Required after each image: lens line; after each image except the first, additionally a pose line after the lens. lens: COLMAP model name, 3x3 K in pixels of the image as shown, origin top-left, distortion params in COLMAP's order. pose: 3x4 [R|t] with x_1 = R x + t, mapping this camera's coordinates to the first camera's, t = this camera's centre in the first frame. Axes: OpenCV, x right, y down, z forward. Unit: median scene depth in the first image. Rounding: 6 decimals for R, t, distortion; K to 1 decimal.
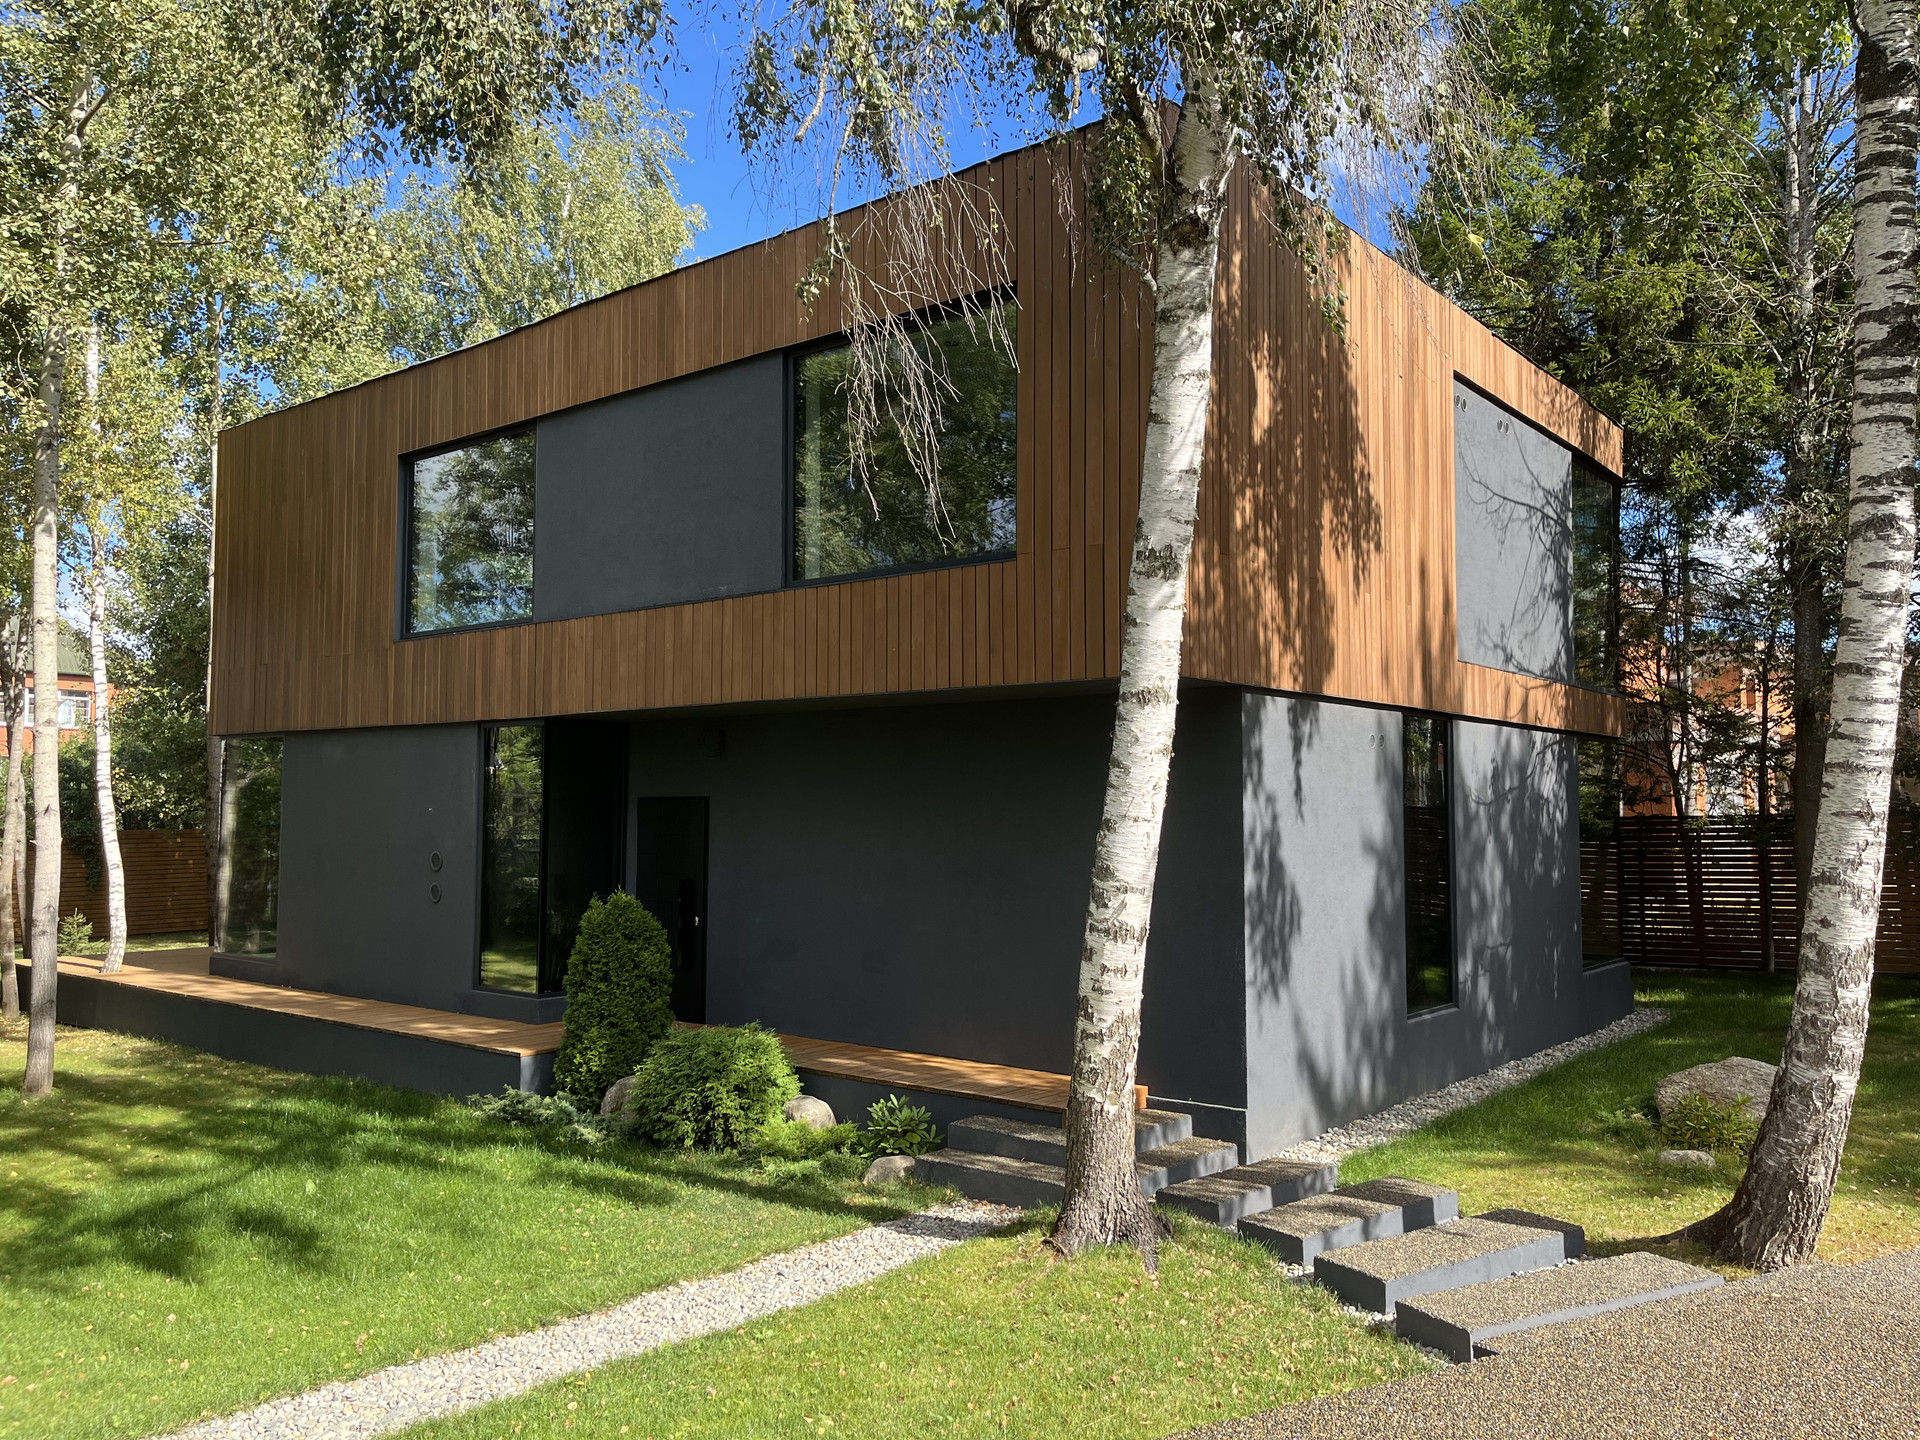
lens RADIAL K [[1447.3, 0, 960.4], [0, 1447.3, 719.7], [0, 0, 1]] dist [0.097559, -0.134501]
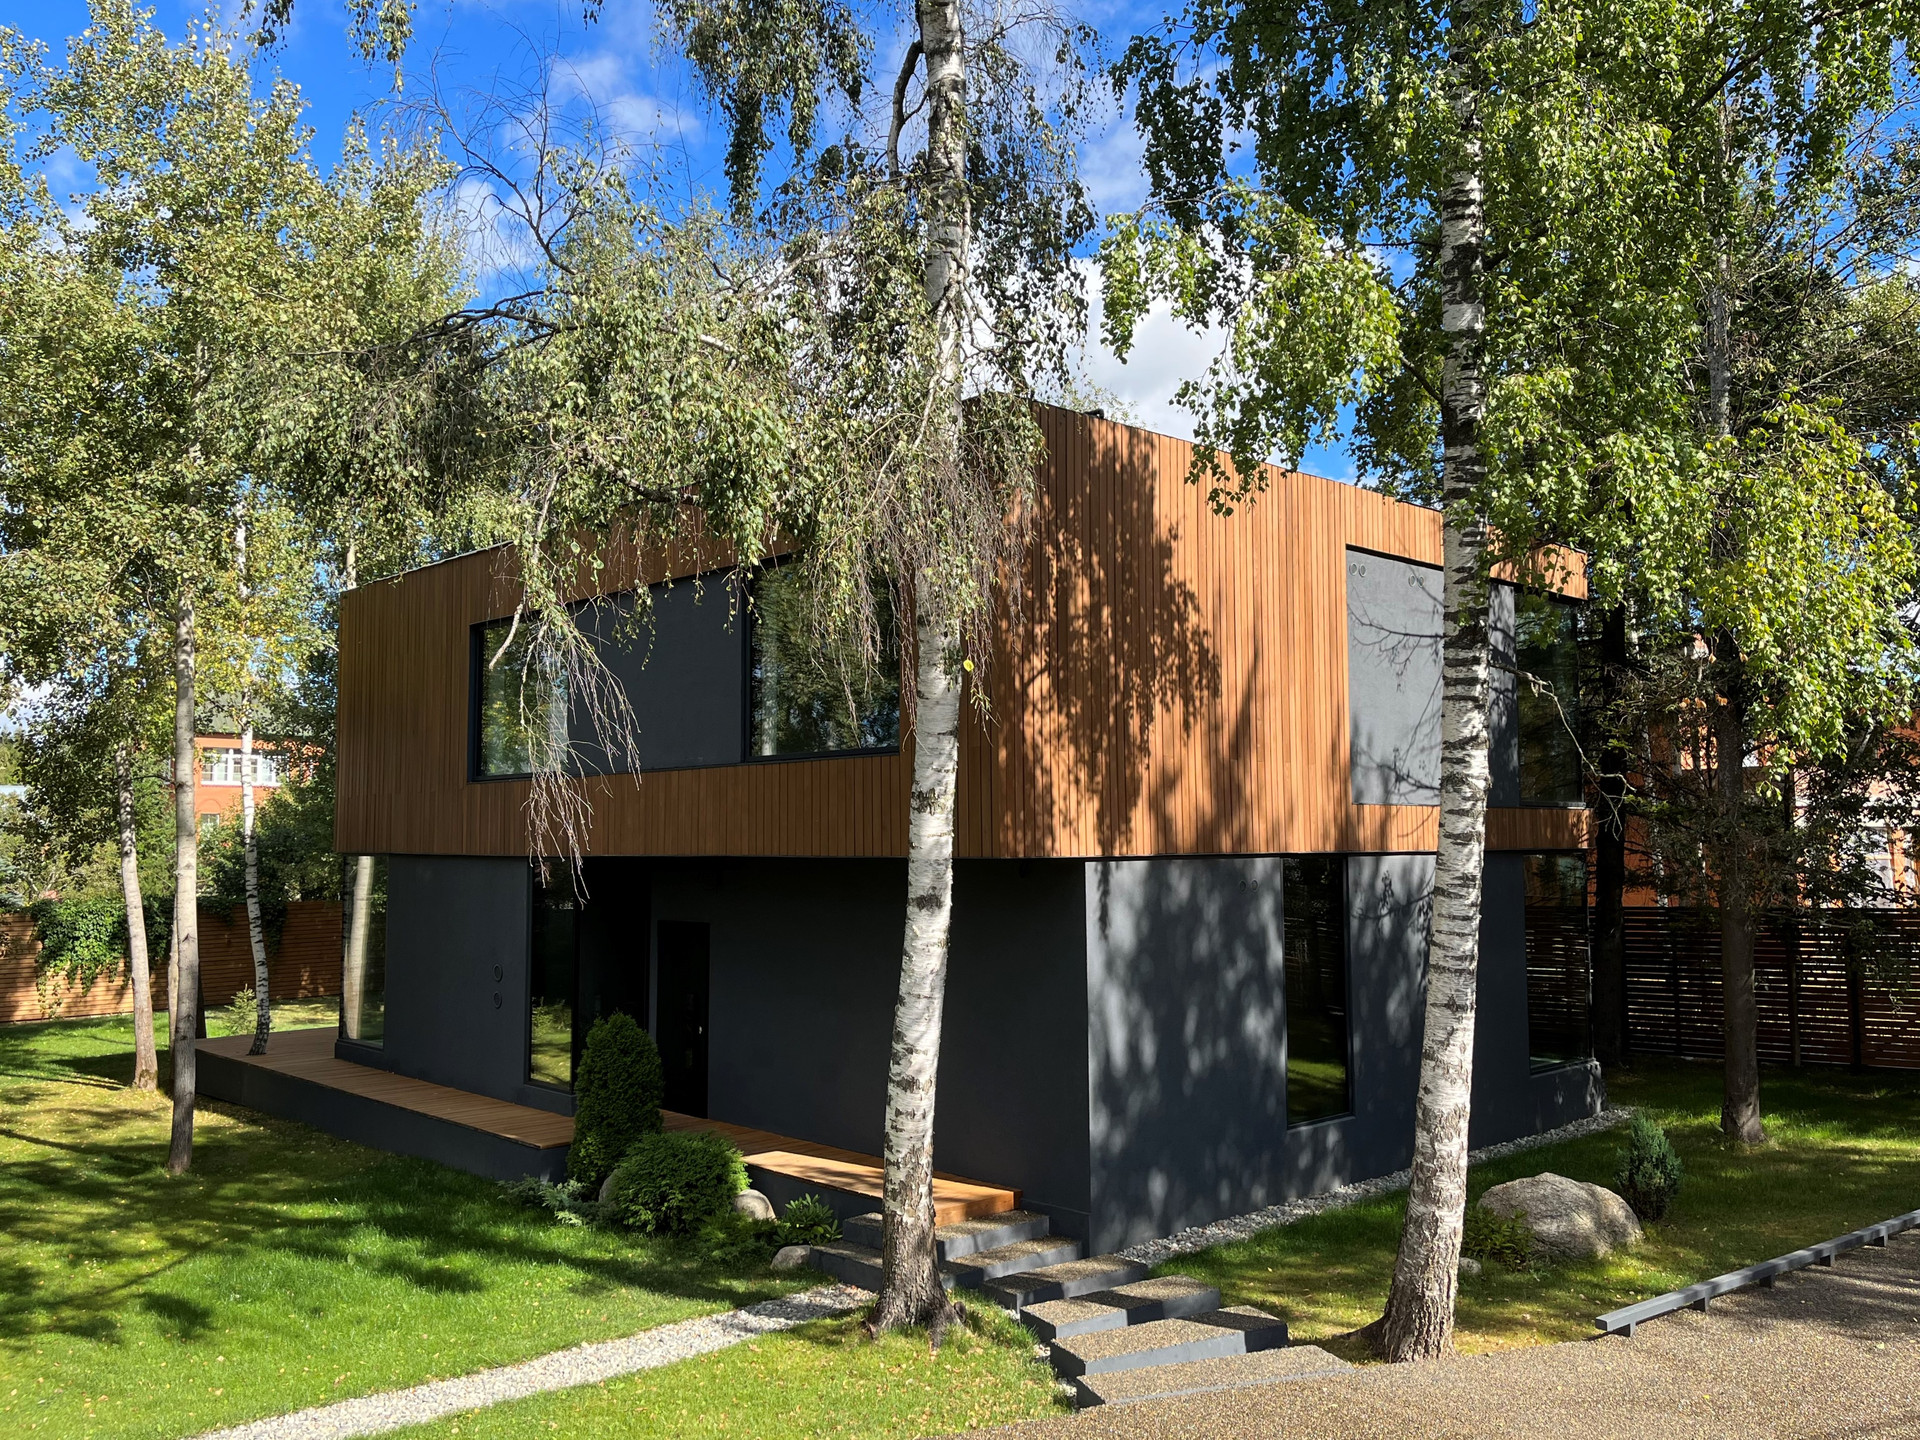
lens RADIAL K [[1530.5, 0, 968.8], [0, 1530.5, 716.6], [0, 0, 1]] dist [0.092682, -0.130013]
pose [[0.991248, -0.017865, -0.130797, 0.367164], [0.016038, 0.999759, -0.015010, -0.168350], [0.131033, 0.012781, 0.991296, -0.377253]]
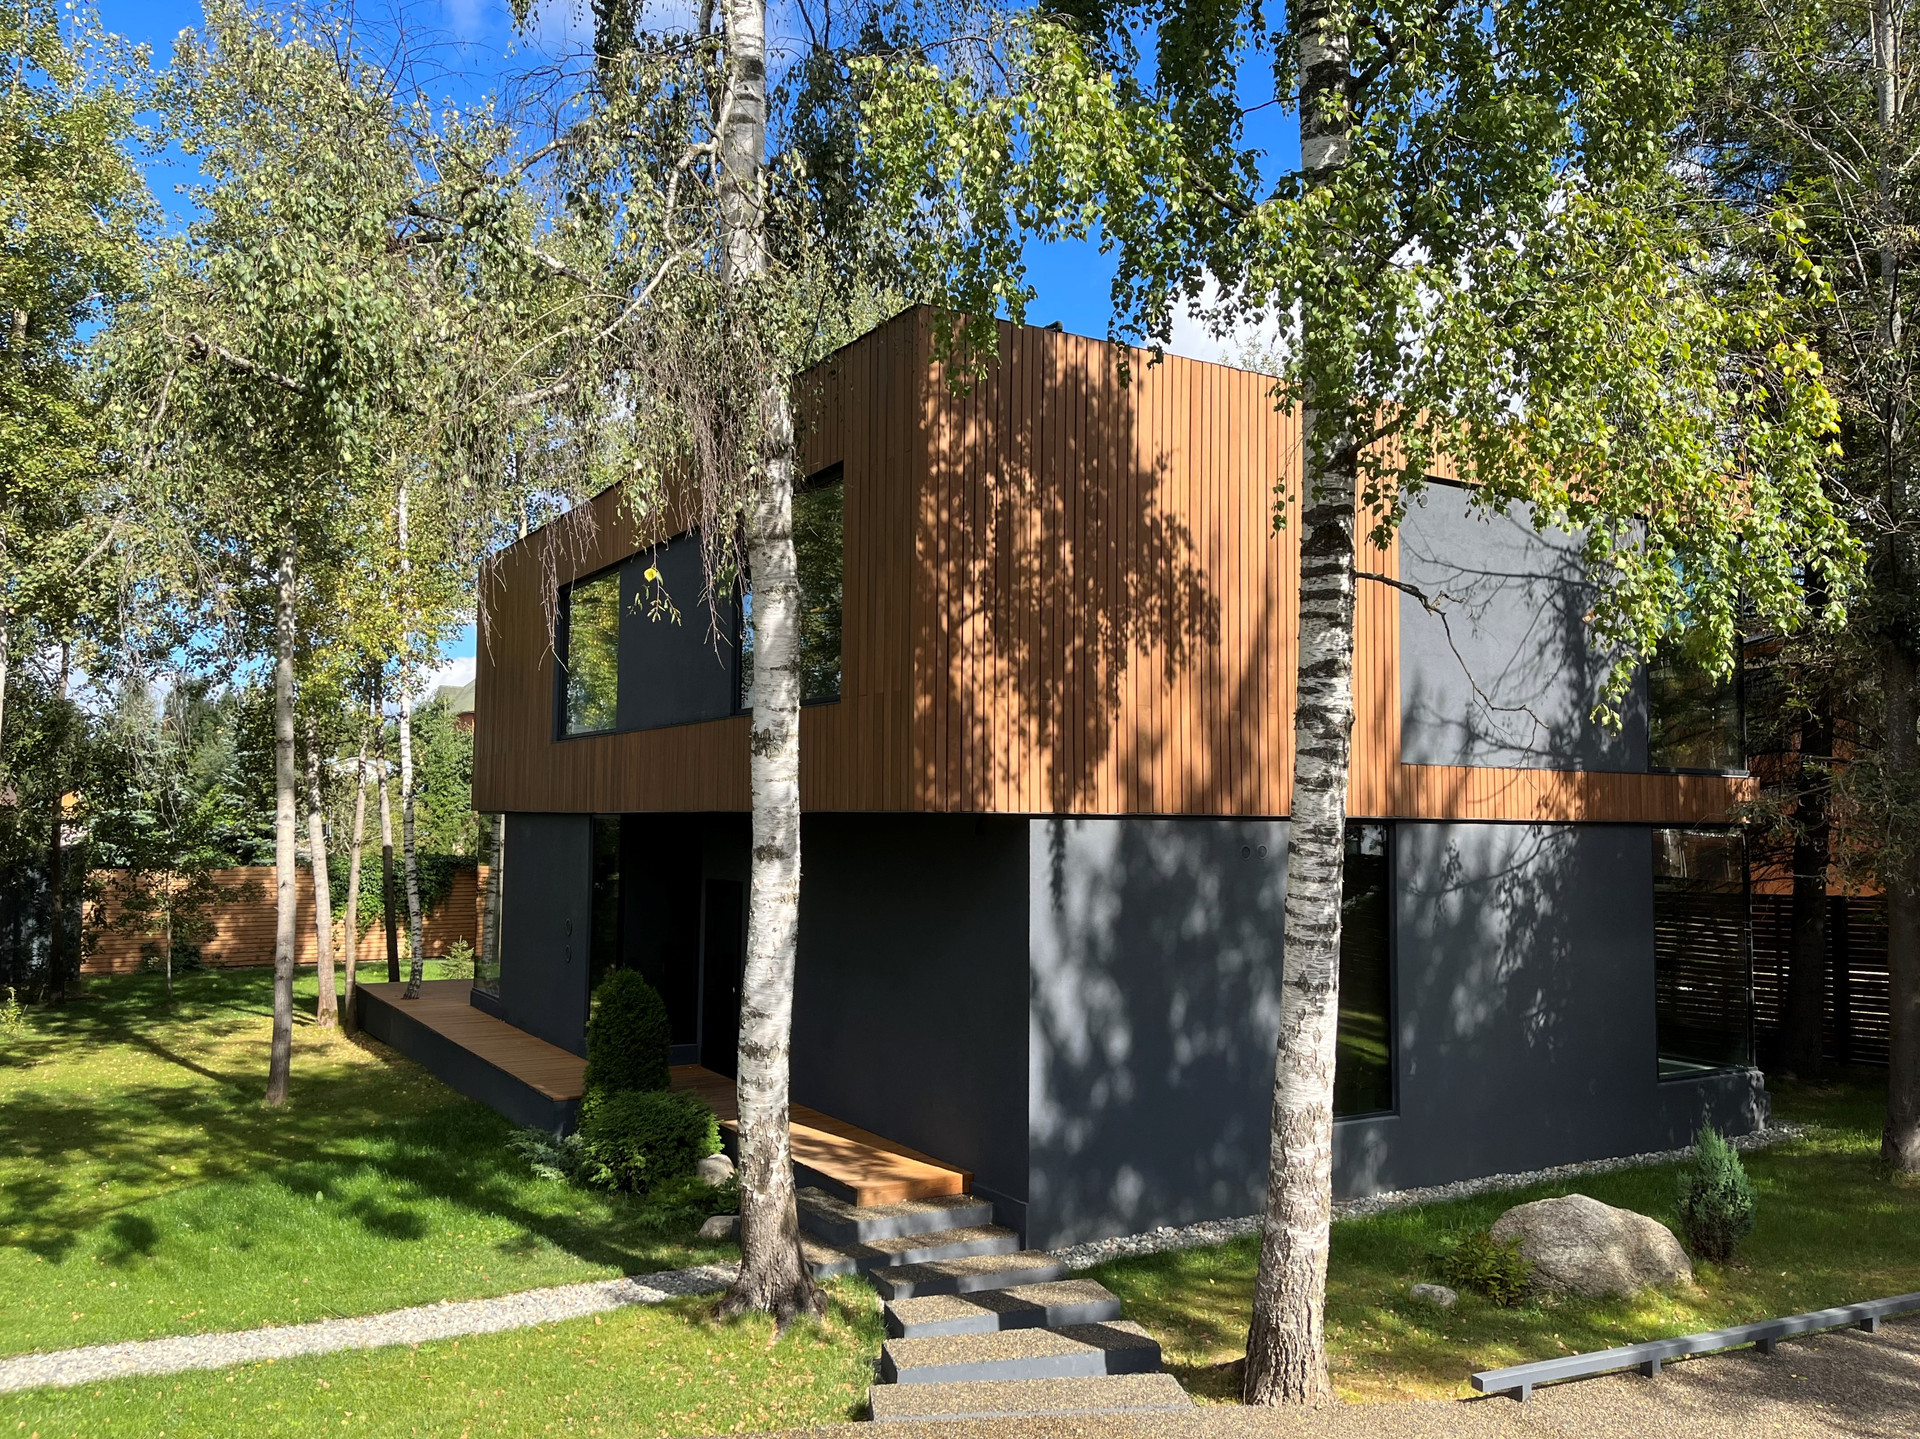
lens RADIAL K [[1472.3, 0, 960.0], [0, 1472.3, 719.5], [0, 0, 1]] dist [0.088895, -0.127899]
pose [[0.940639, -0.016053, -0.339029, 0.724393], [0.013461, 0.999859, -0.009996, -0.116990], [0.339141, 0.004839, 0.940723, -0.093008]]
